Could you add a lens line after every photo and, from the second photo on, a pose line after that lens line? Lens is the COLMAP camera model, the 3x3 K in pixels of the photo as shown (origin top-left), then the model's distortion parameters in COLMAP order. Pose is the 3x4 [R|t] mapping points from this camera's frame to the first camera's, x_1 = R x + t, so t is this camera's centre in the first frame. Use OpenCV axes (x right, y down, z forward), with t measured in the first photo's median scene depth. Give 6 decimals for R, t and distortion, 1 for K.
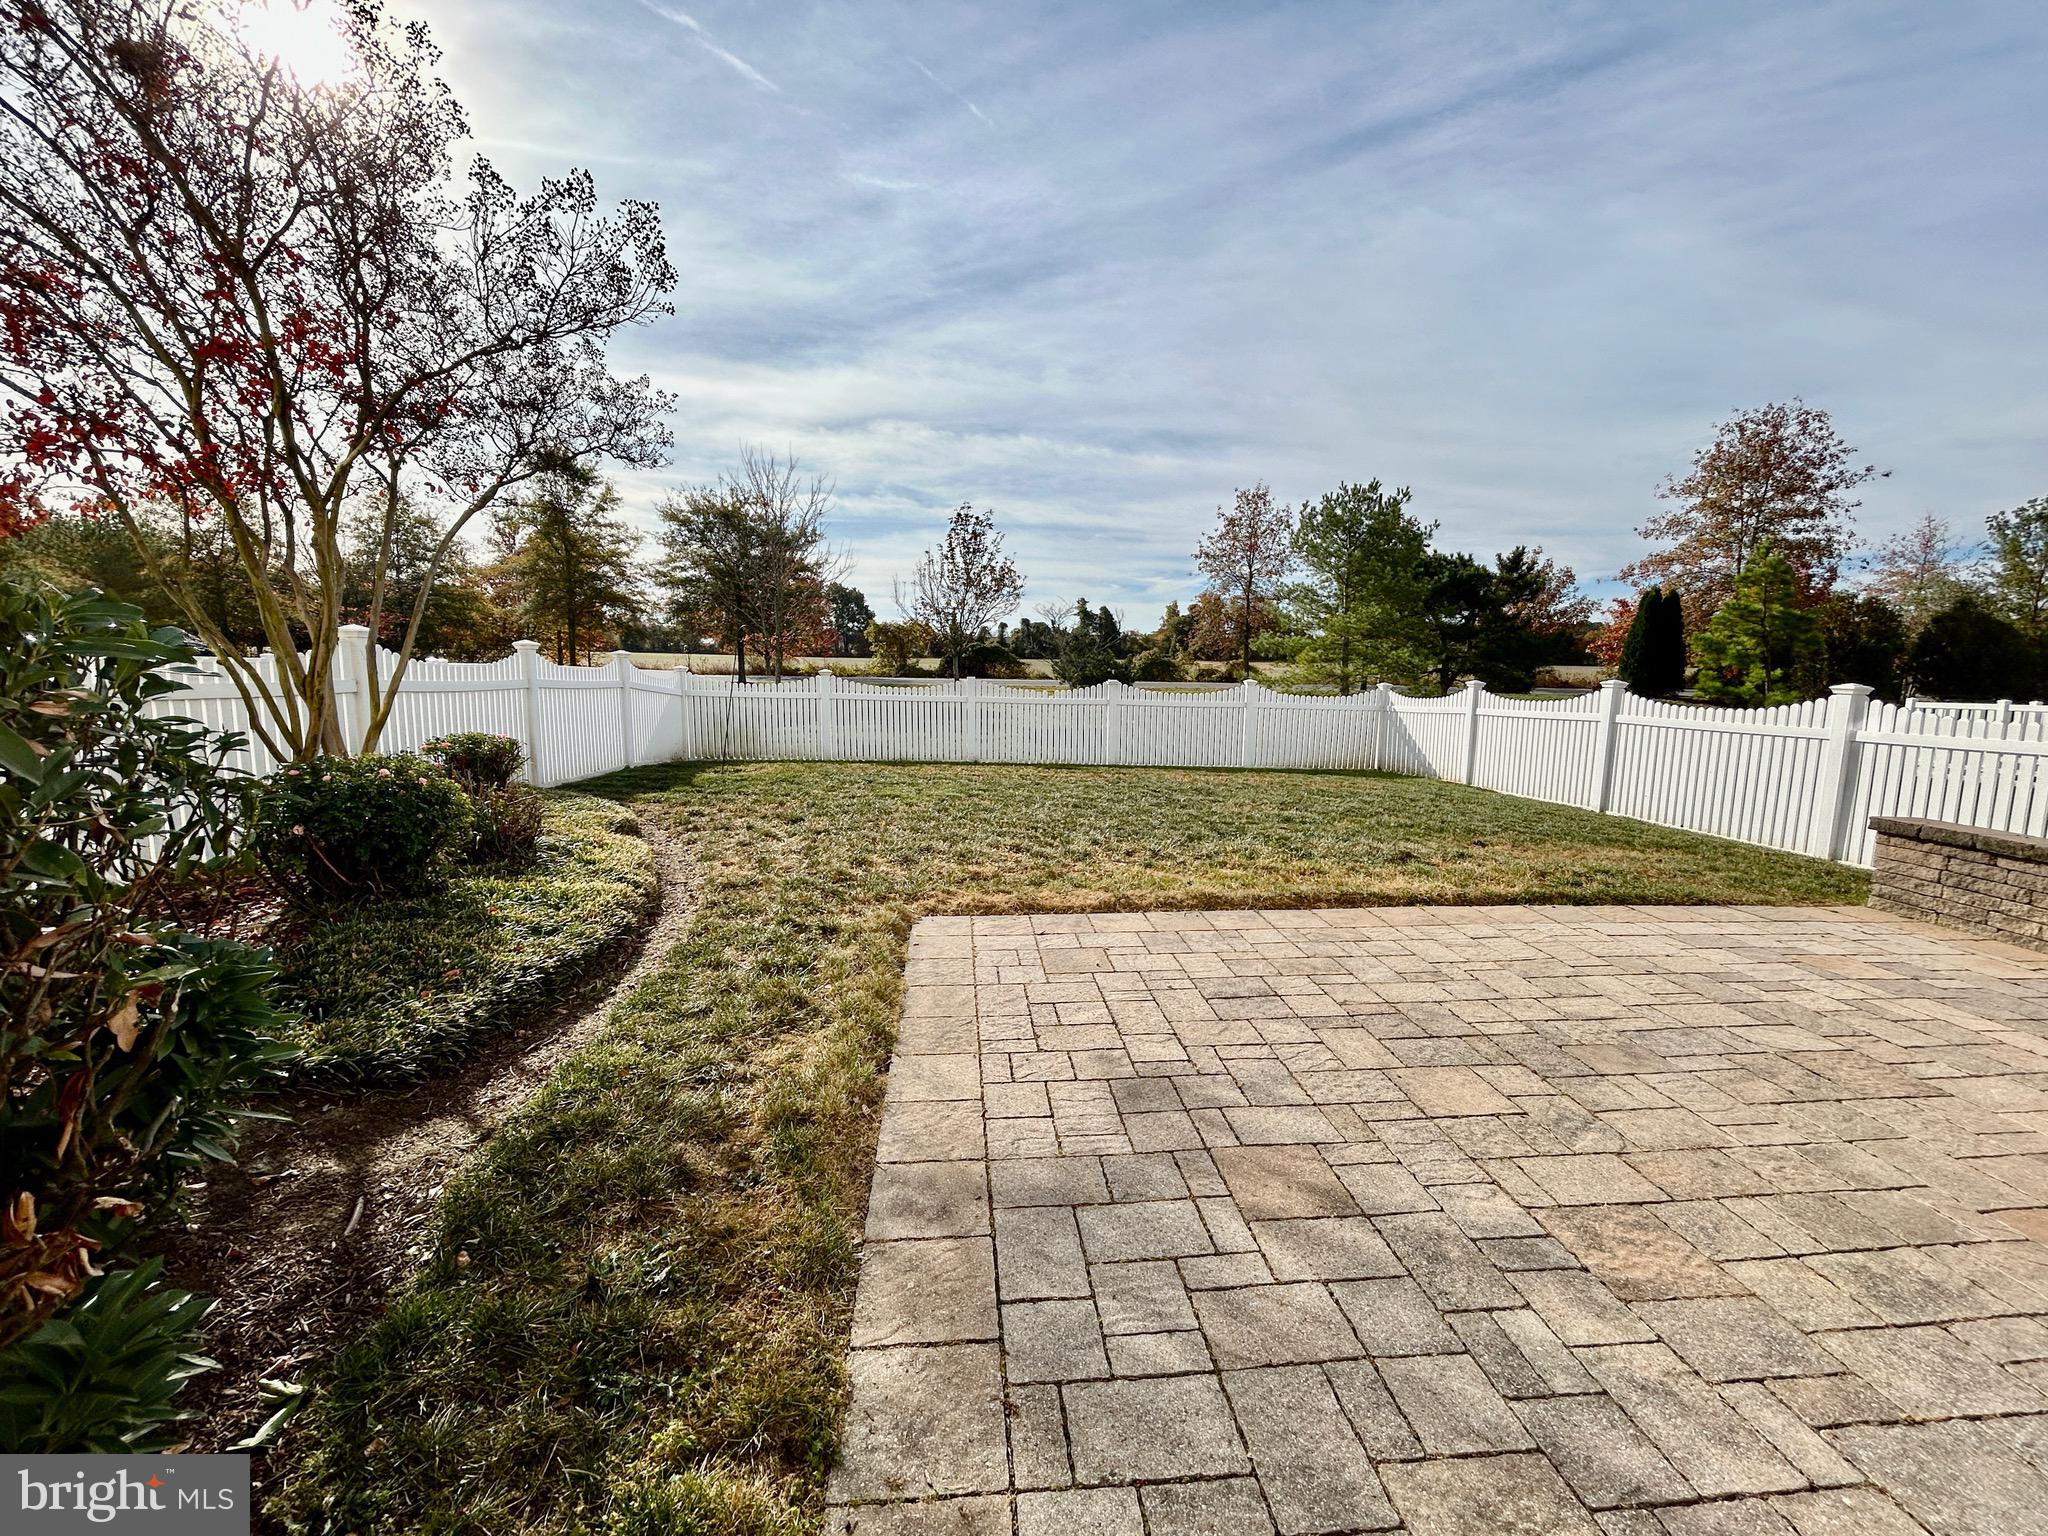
lens RADIAL K [[823.4, 0, 1024.0], [0, 823.4, 768.0], [0, 0, 1]] dist [-0.000374, -0.000188]
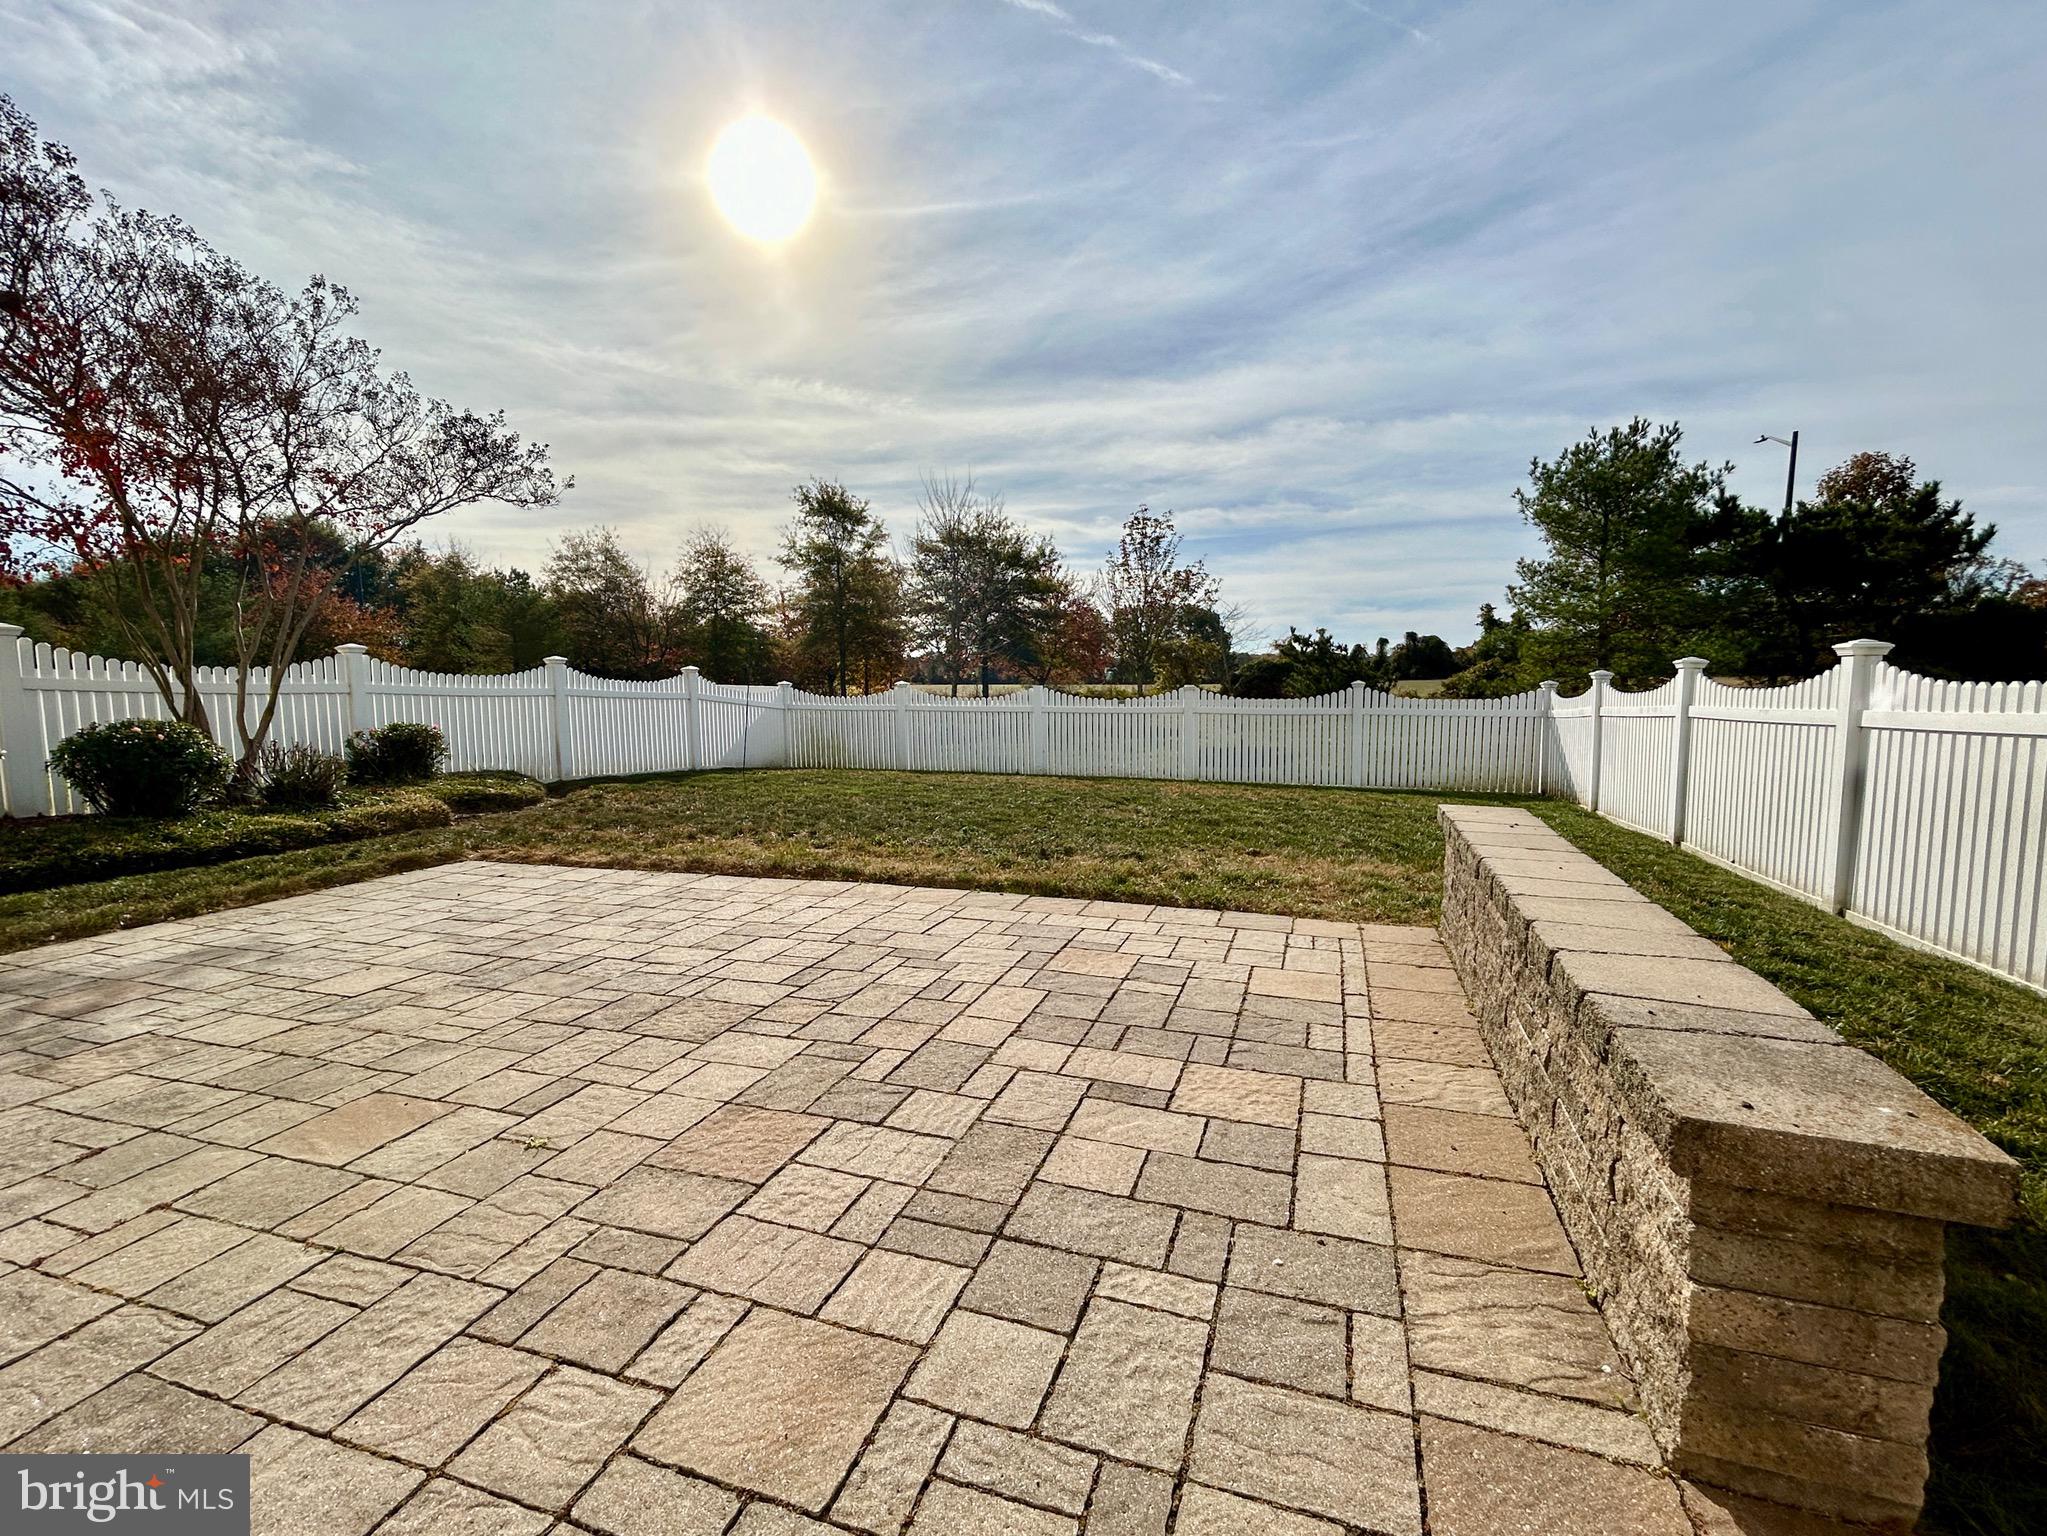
lens RADIAL K [[904.3, 0, 1023.5], [0, 904.3, 768.0], [0, 0, 1]] dist [0.002732, 0.000363]
pose [[0.913937, 0.012881, -0.405652, 0.338882], [-0.029560, 0.998954, -0.034877, 0.021471], [0.404779, 0.043867, 0.913362, 0.039439]]
